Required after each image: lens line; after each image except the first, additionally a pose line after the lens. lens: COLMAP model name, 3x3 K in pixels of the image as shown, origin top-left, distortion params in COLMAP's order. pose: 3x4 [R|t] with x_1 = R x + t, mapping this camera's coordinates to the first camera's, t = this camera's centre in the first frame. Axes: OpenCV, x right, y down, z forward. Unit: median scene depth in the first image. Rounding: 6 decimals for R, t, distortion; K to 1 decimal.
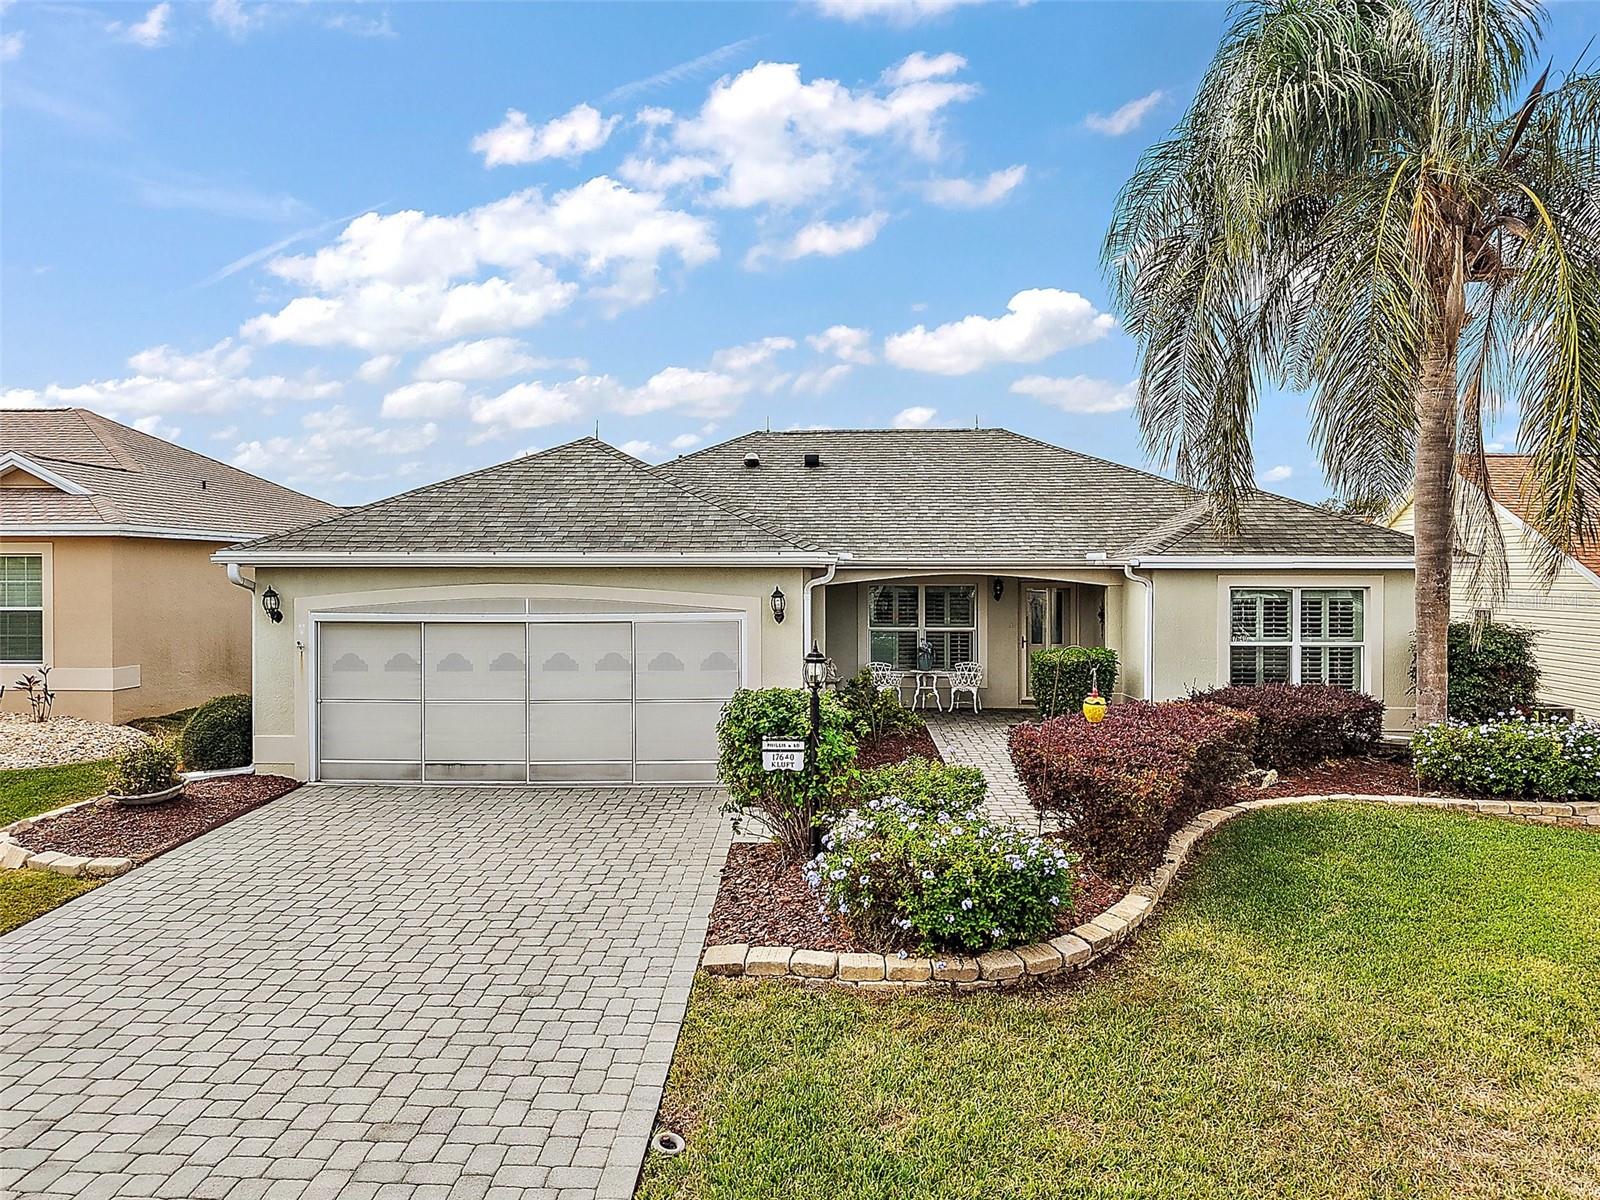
lens RADIAL K [[1110.6, 0, 798.3], [0, 1110.6, 578.7], [0, 0, 1]] dist [0.006531, -0.002147]
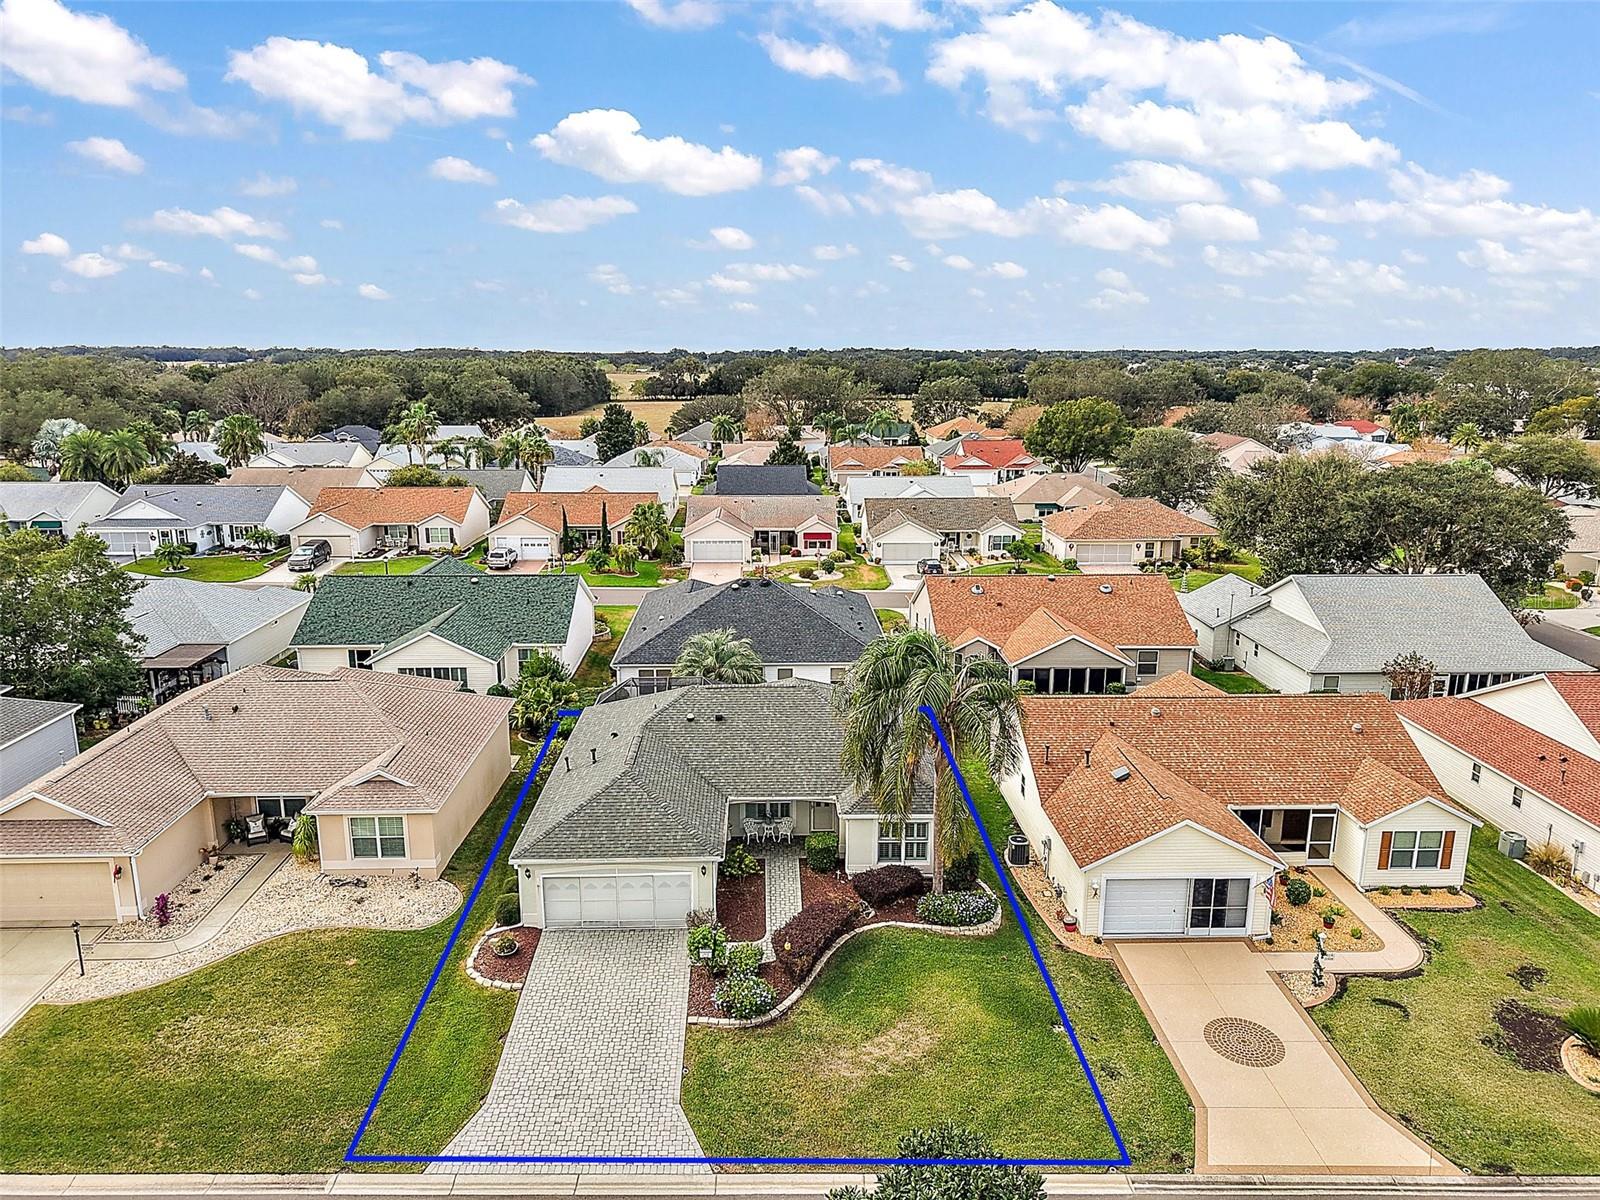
lens RADIAL K [[1101.2, 0, 800.0], [0, 1101.2, 600.0], [0, 0, 1]] dist [0.012451, -0.011401]
pose [[0.997568, -0.011749, 0.068702, 0.064103], [-0.003151, 0.977078, 0.212856, -1.868304], [-0.069628, -0.212555, 0.974665, -2.462941]]
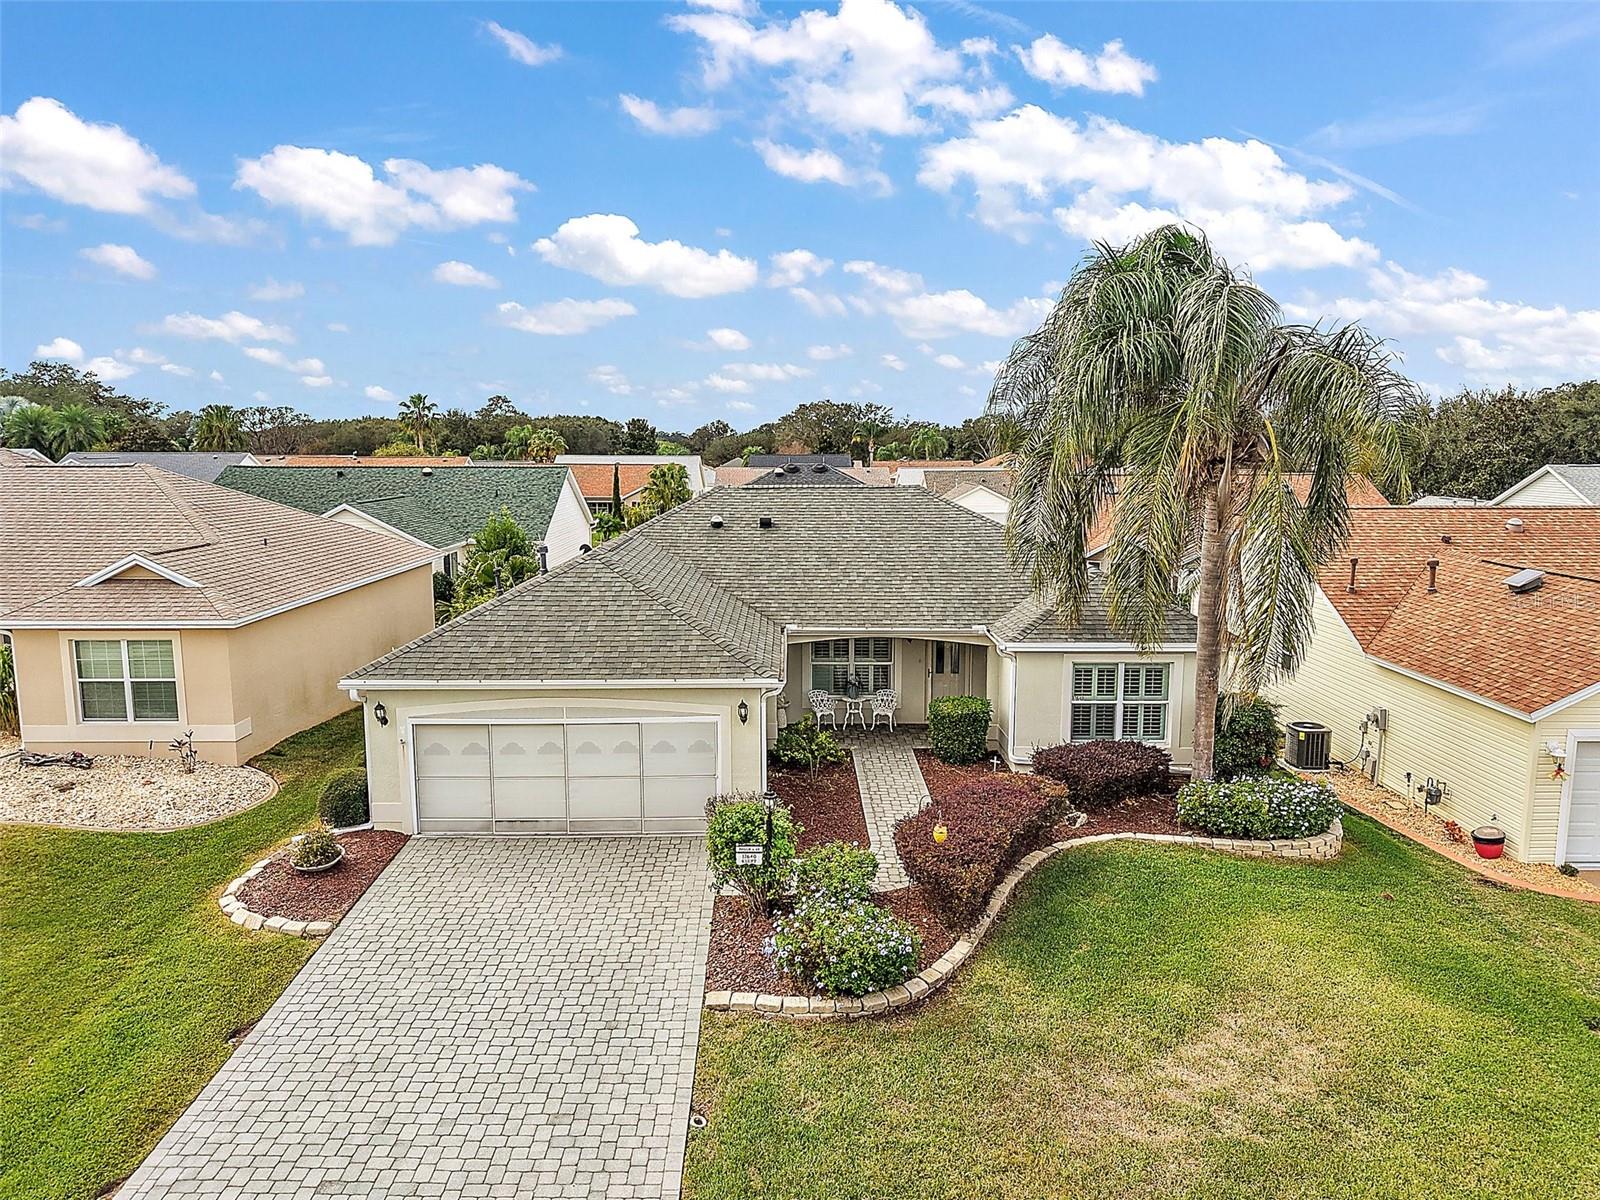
lens RADIAL K [[1101.2, 0, 800.0], [0, 1101.2, 600.0], [0, 0, 1]] dist [0.012451, -0.011401]
pose [[0.998999, -0.005474, 0.044396, -0.009520], [-0.000645, 0.990618, 0.136660, -0.450004], [-0.044728, -0.136551, 0.989623, -0.552560]]
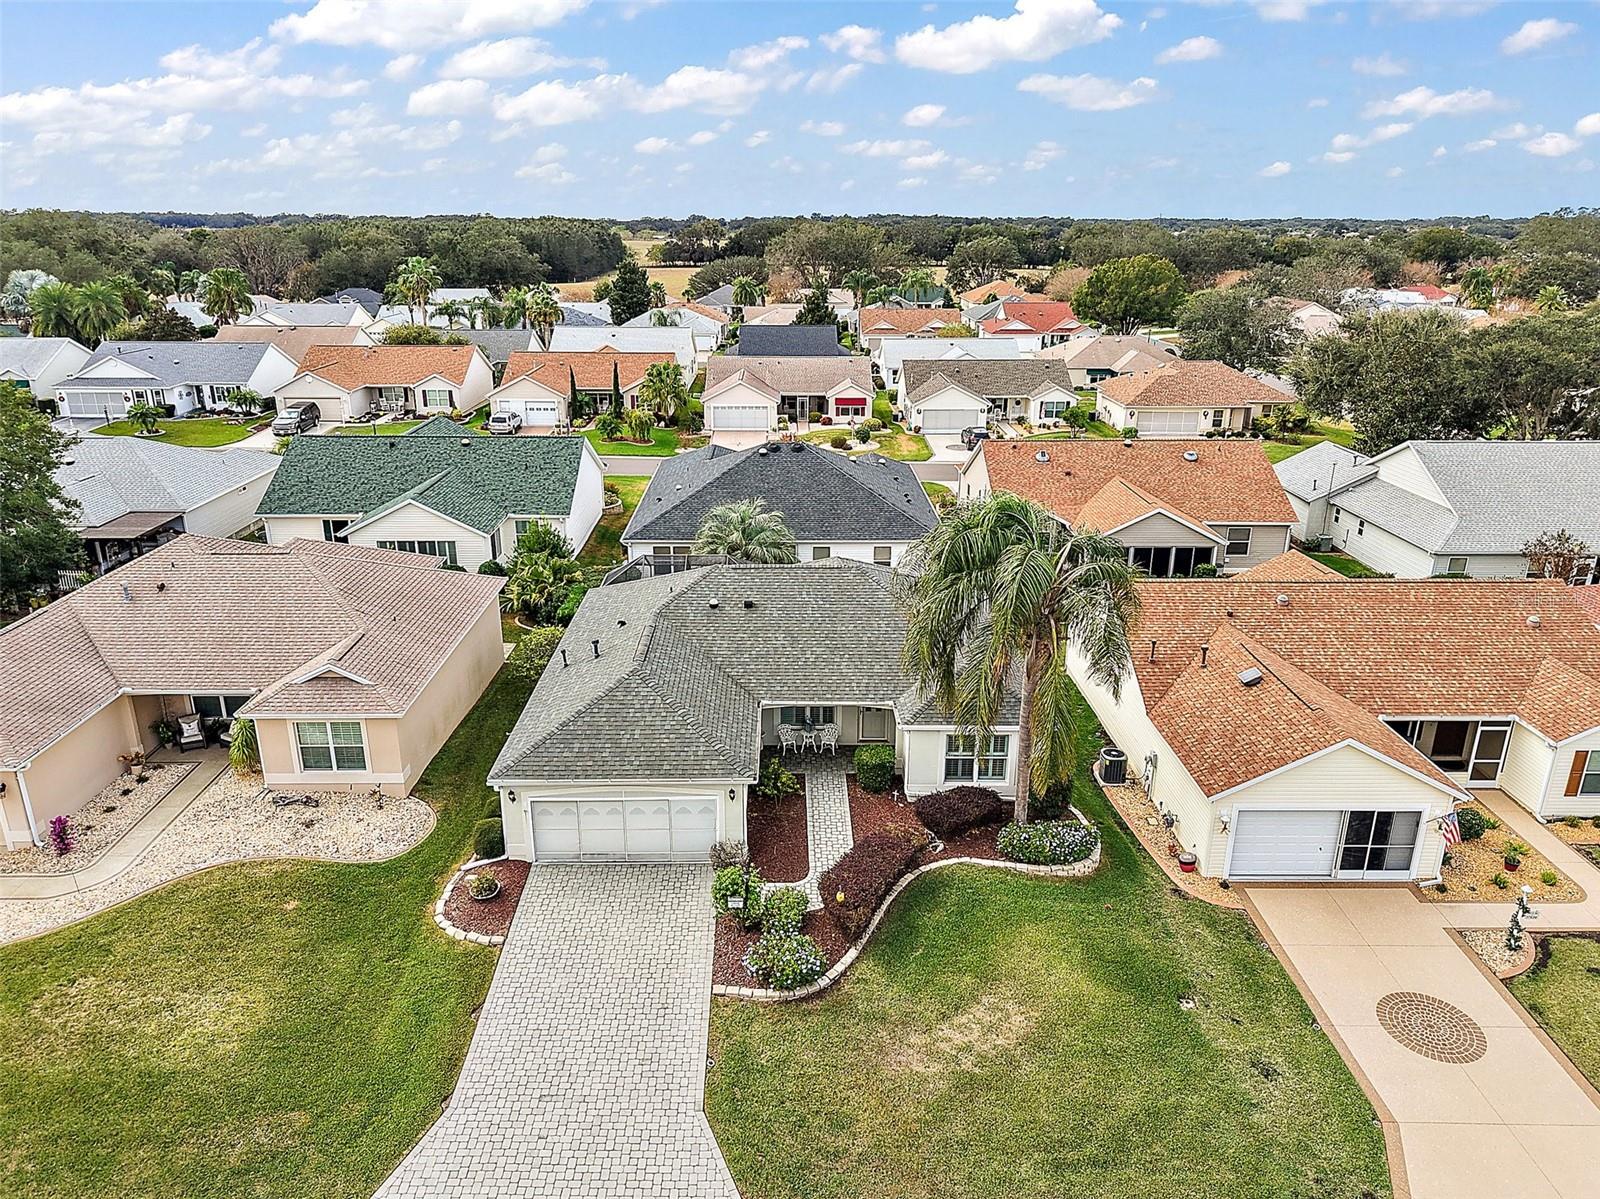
lens RADIAL K [[1101.2, 0, 800.0], [0, 1101.2, 599.5], [0, 0, 1]] dist [0.012451, -0.011401]
pose [[0.998715, -0.011063, 0.049464, 0.022150], [-0.005218, 0.948260, 0.317453, -1.589675], [-0.050416, -0.317303, 0.946983, -1.550917]]
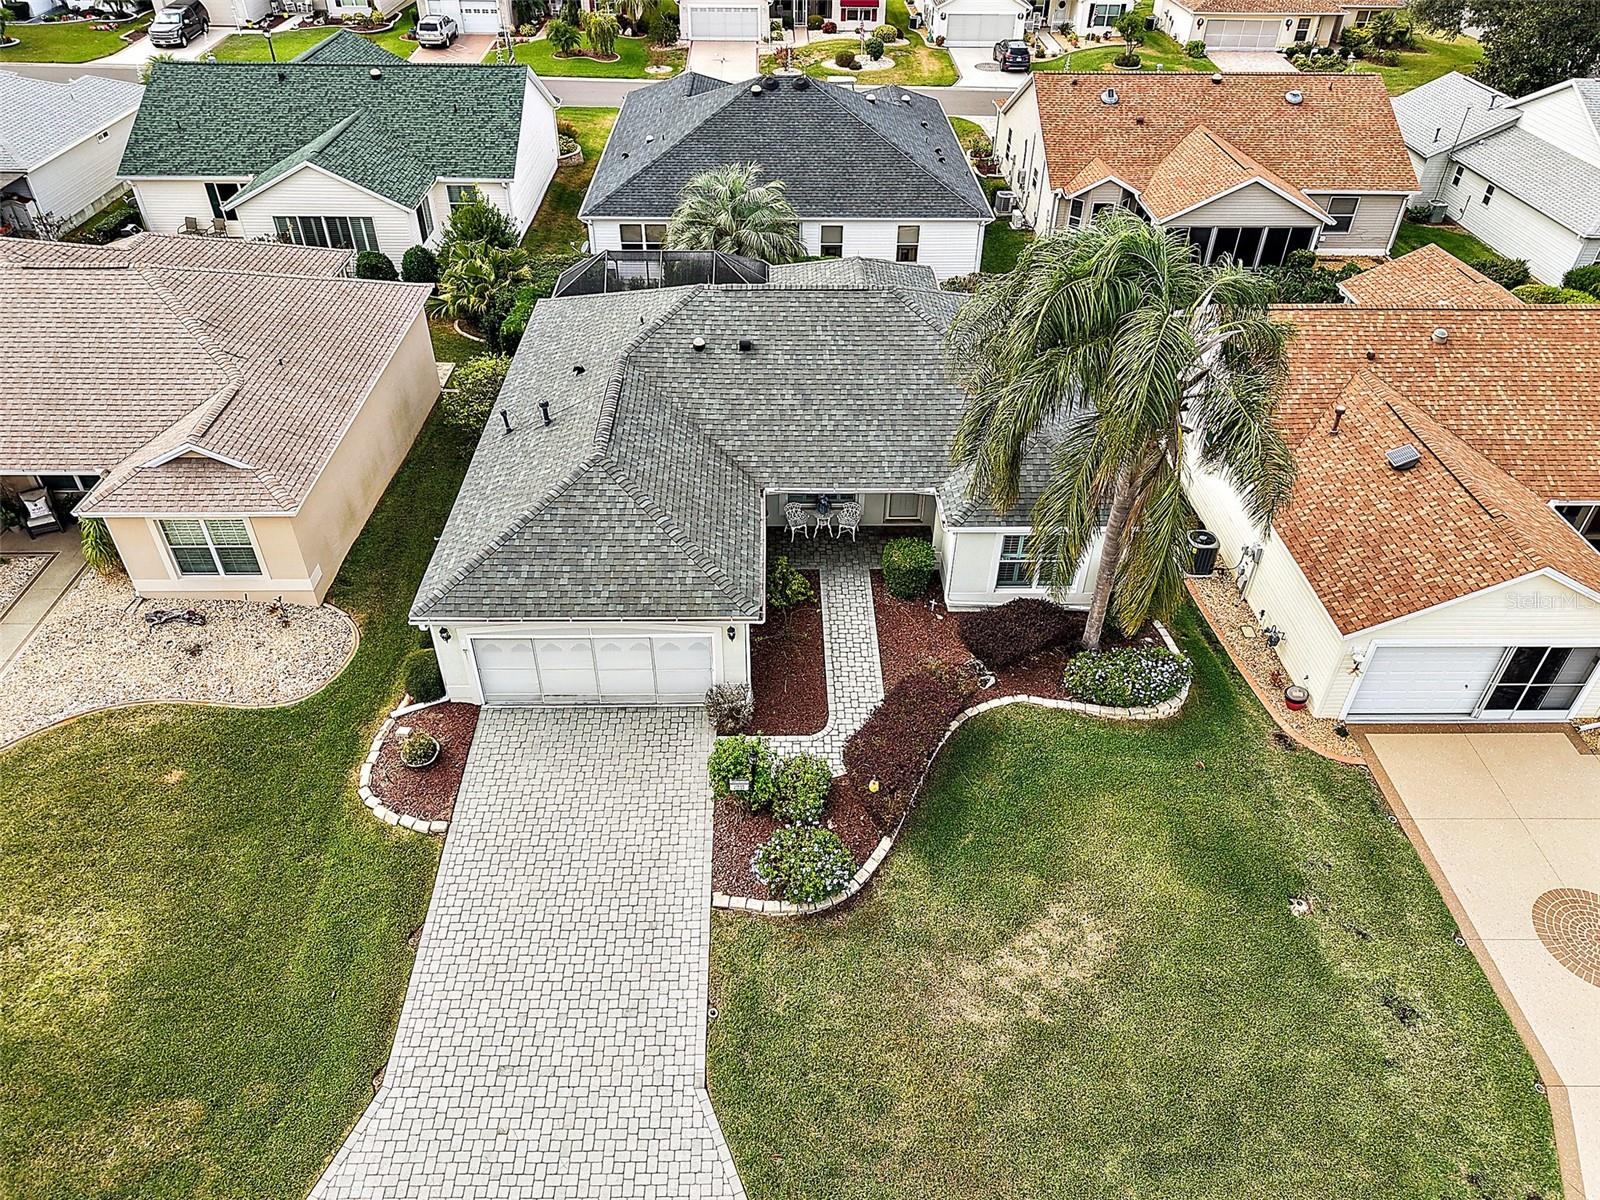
lens RADIAL K [[1101.2, 0, 800.0], [0, 1101.2, 600.0], [0, 0, 1]] dist [0.012451, -0.011401]
pose [[0.998196, -0.025847, 0.054194, -0.001106], [-0.012588, 0.792455, 0.609800, -1.601069], [-0.058708, -0.609382, 0.790700, -0.571917]]
